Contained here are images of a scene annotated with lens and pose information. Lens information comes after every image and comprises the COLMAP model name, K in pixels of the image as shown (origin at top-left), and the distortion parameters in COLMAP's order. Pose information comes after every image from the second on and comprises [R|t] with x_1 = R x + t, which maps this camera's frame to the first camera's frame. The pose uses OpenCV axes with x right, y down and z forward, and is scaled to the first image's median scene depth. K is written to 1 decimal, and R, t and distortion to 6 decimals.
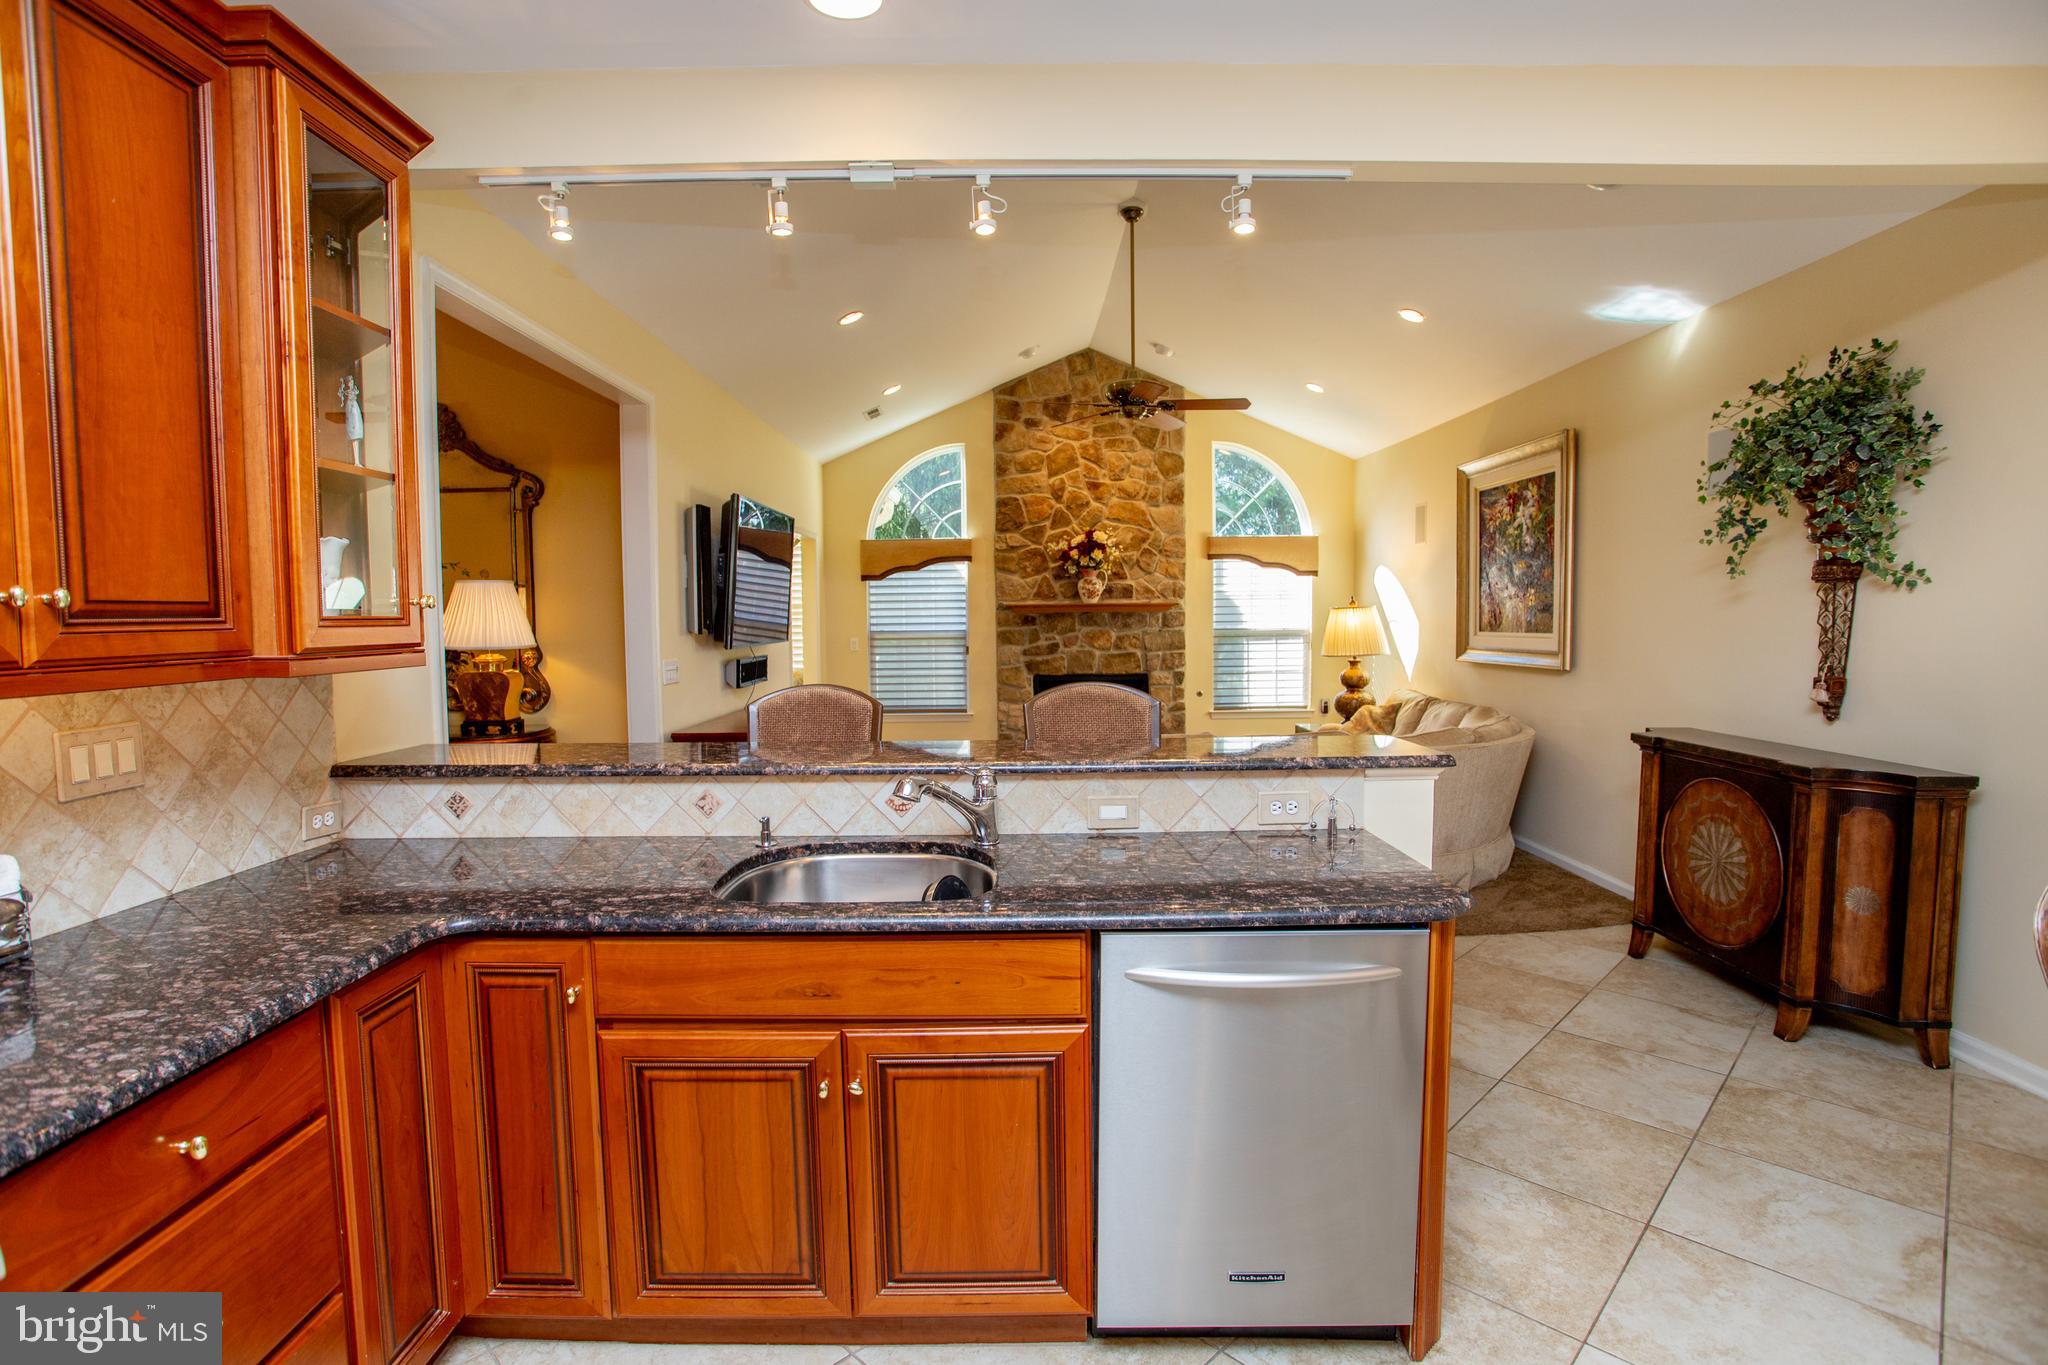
lens RADIAL K [[999.7, 0, 1023.6], [0, 999.7, 675.1], [0, 0, 1]] dist [-0.080289, 0.039727]
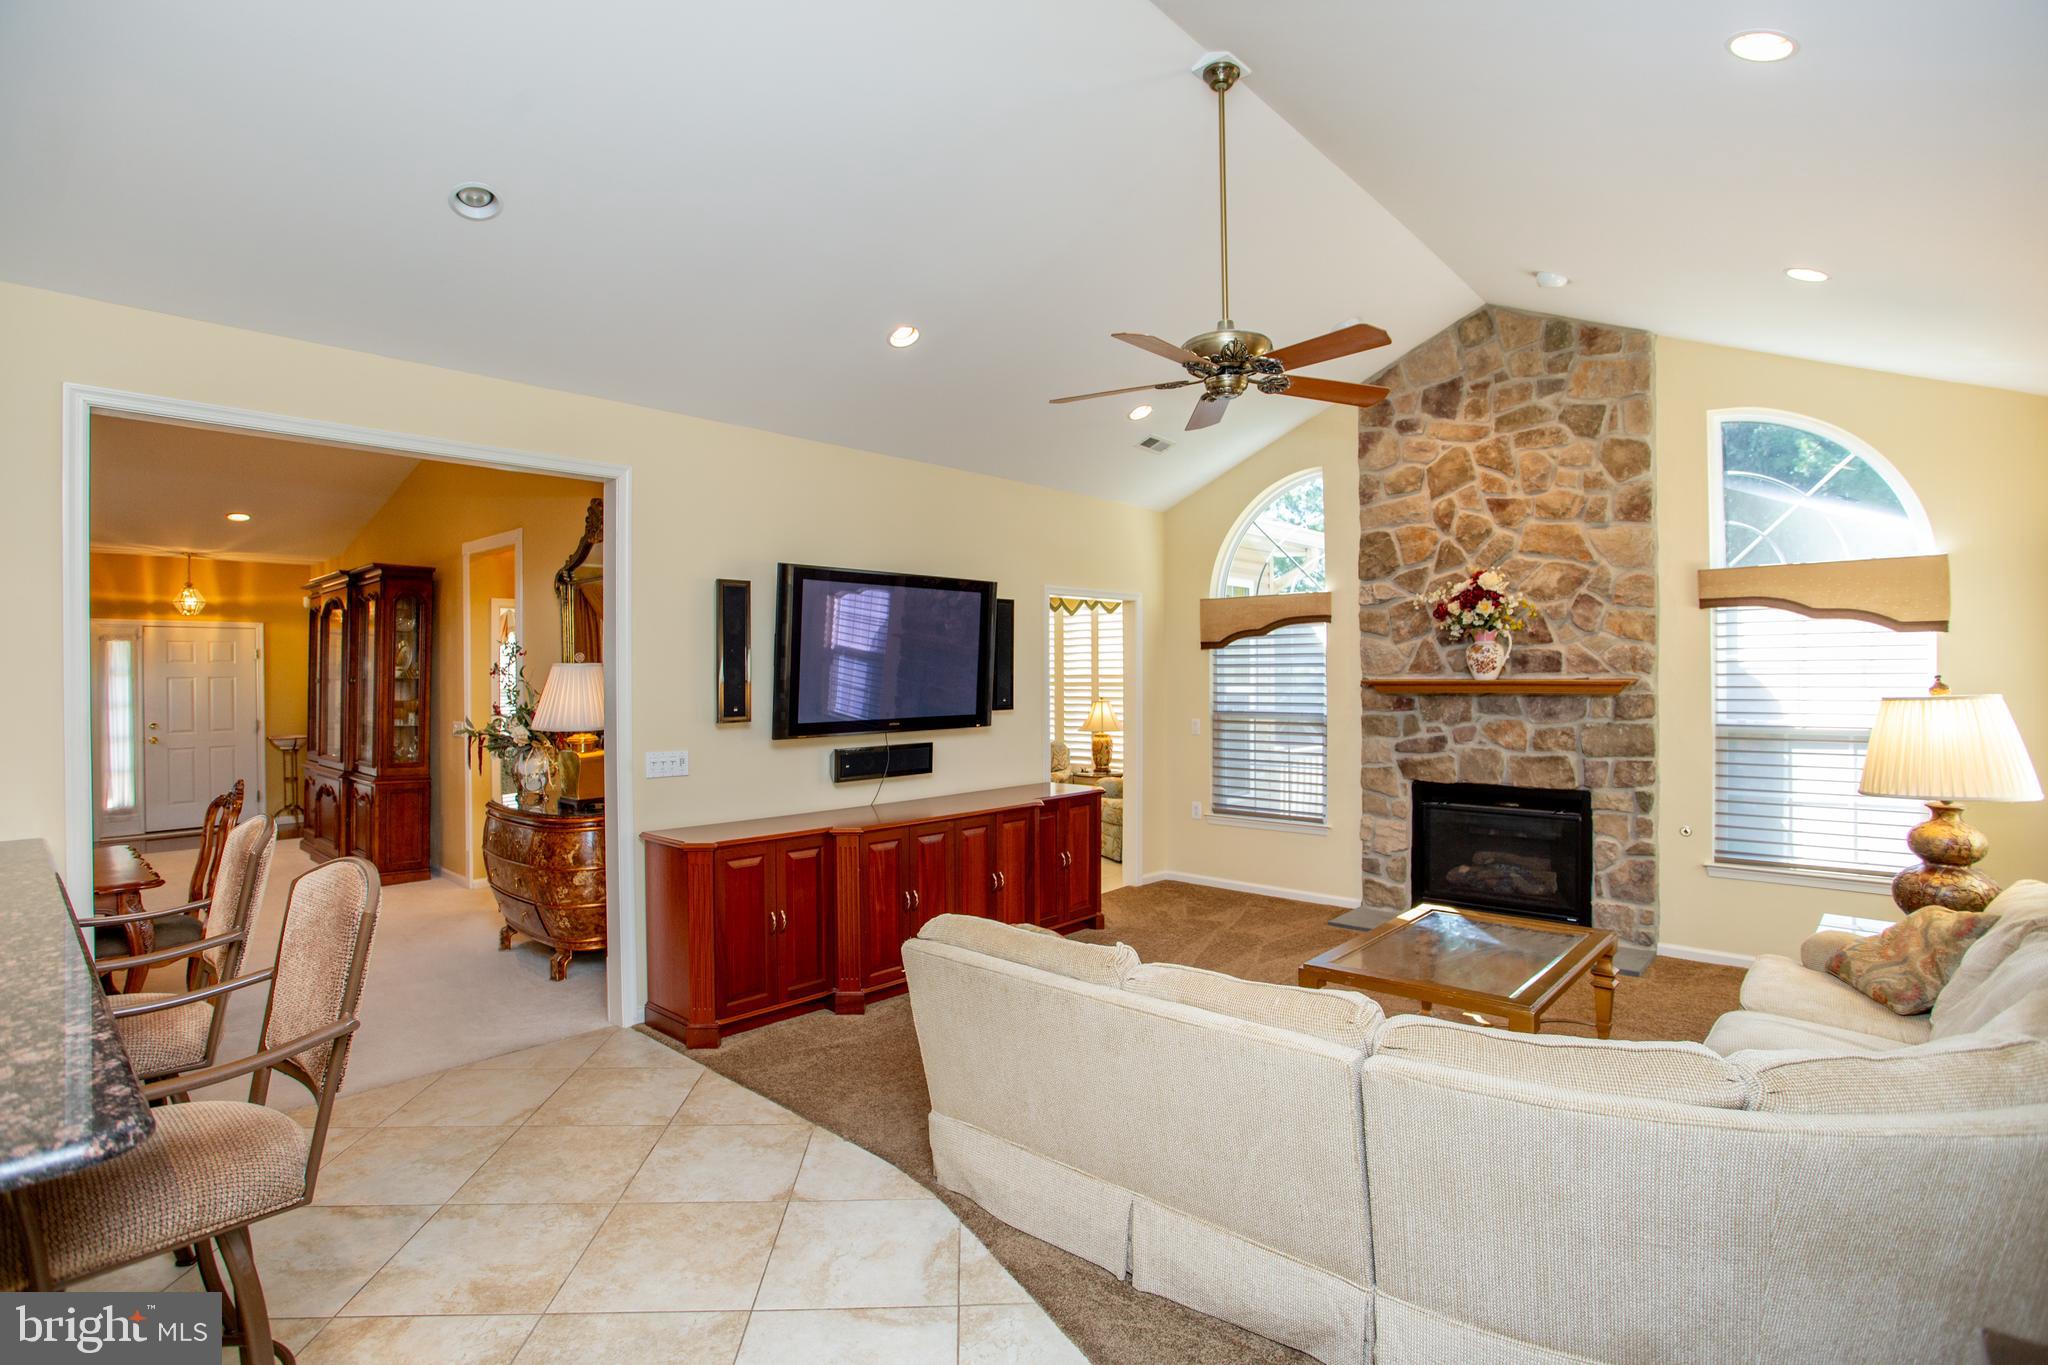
lens RADIAL K [[999.7, 0, 1023.6], [0, 999.7, 675.1], [0, 0, 1]] dist [-0.080289, 0.039727]
pose [[0.734582, 0.007429, -0.678479, 0.284651], [-0.043594, 0.998391, -0.036267, -0.037431], [0.677118, 0.056218, 0.733724, 0.304659]]
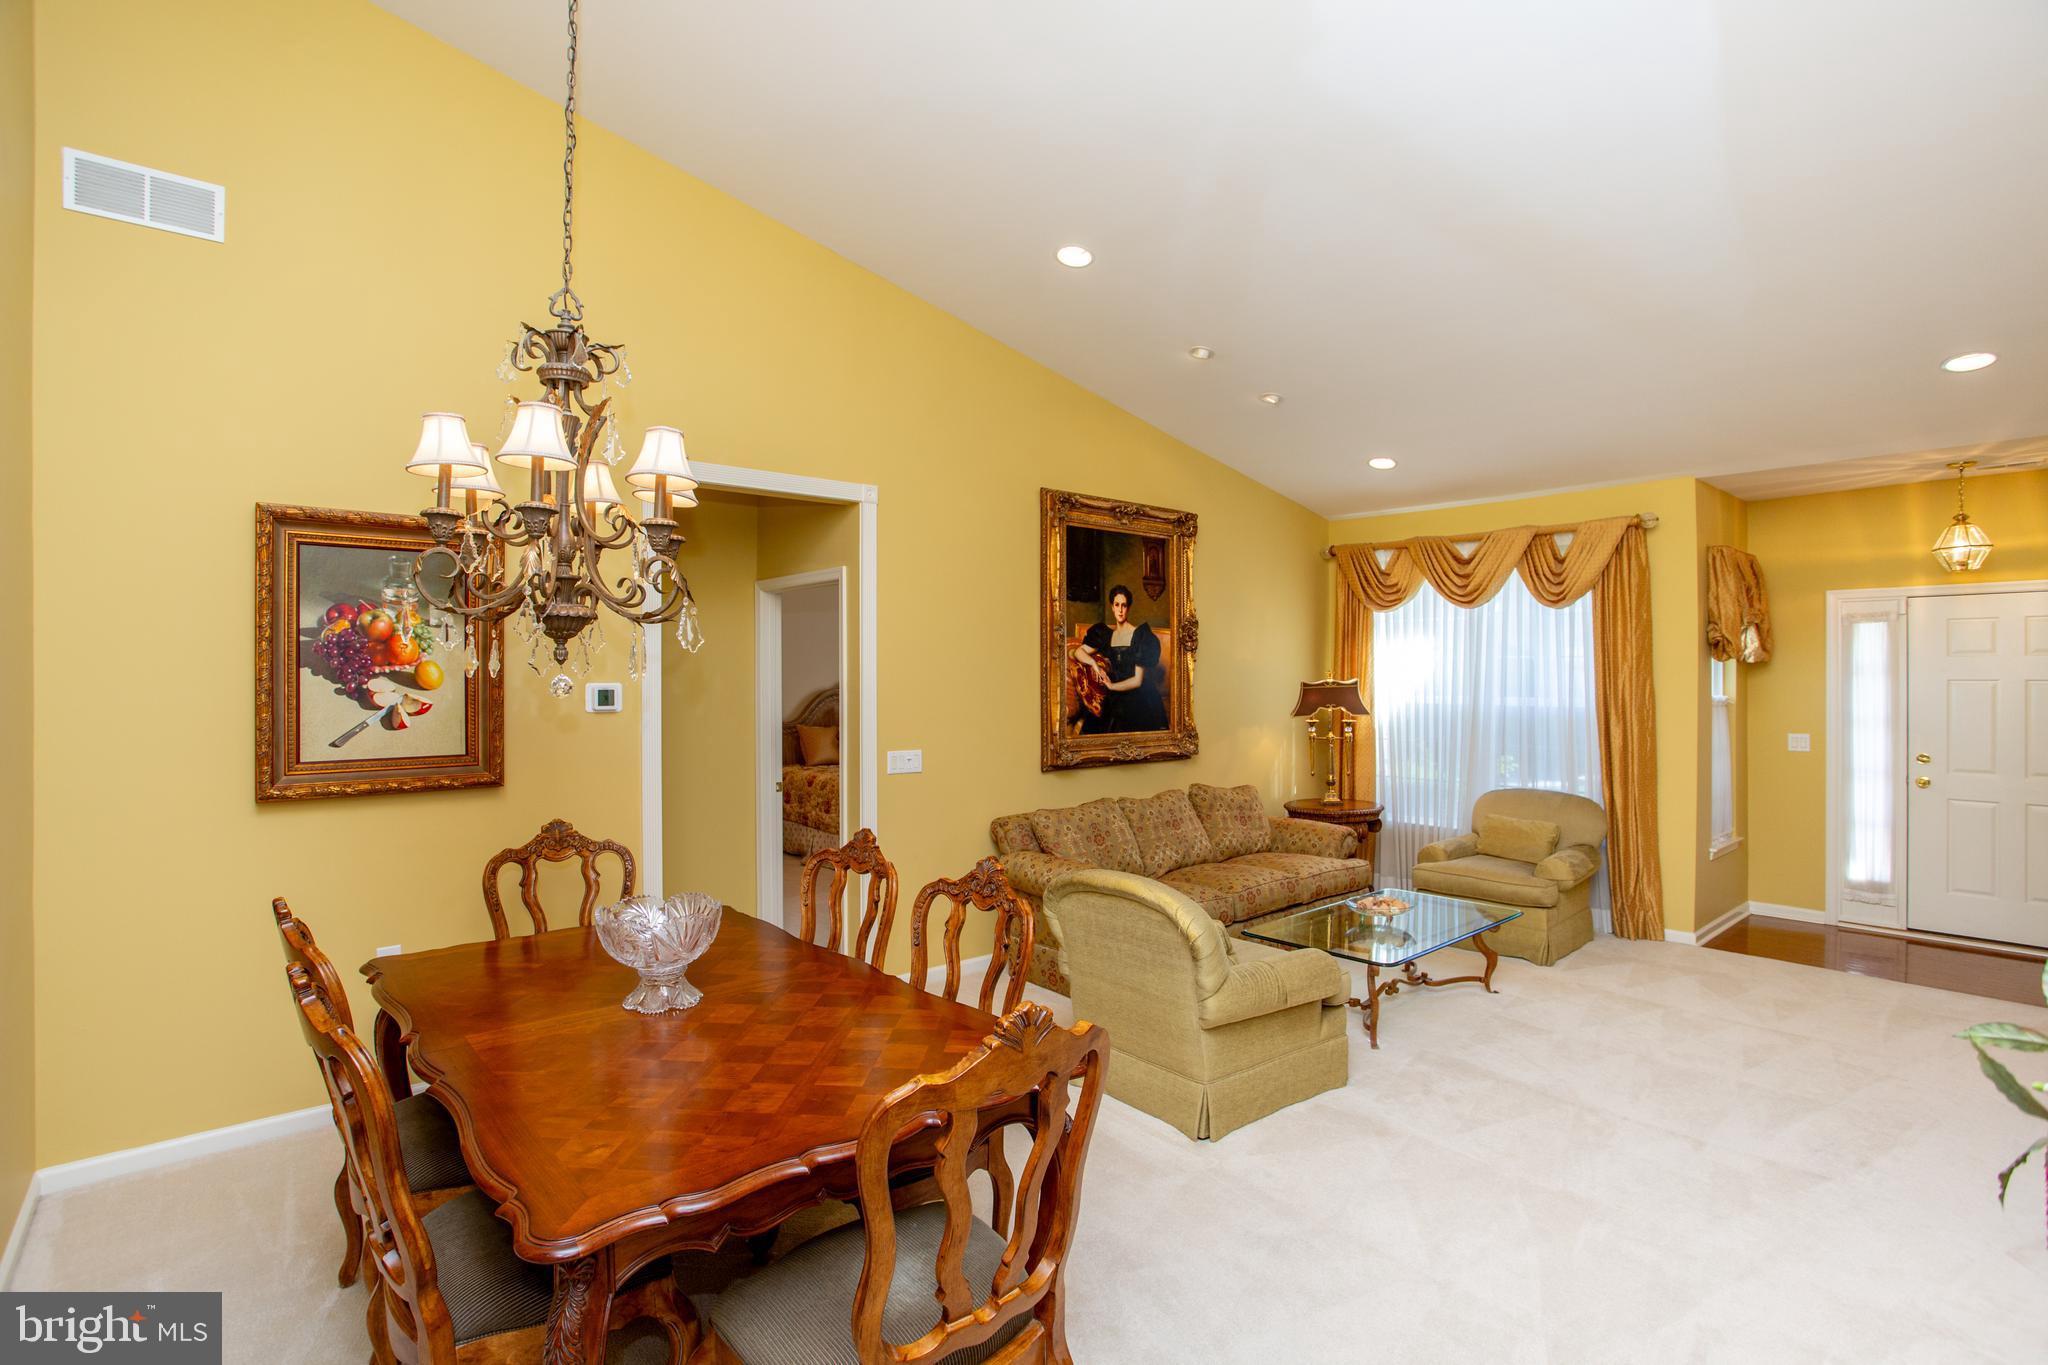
lens RADIAL K [[991.4, 0, 1026.0], [0, 991.4, 676.8], [0, 0, 1]] dist [-0.095507, 0.049925]
pose [[-0.765405, 0.009852, -0.643474, -0.265358], [-0.033643, 0.997903, 0.055296, -0.048857], [0.642669, 0.063972, -0.763468, 0.534711]]
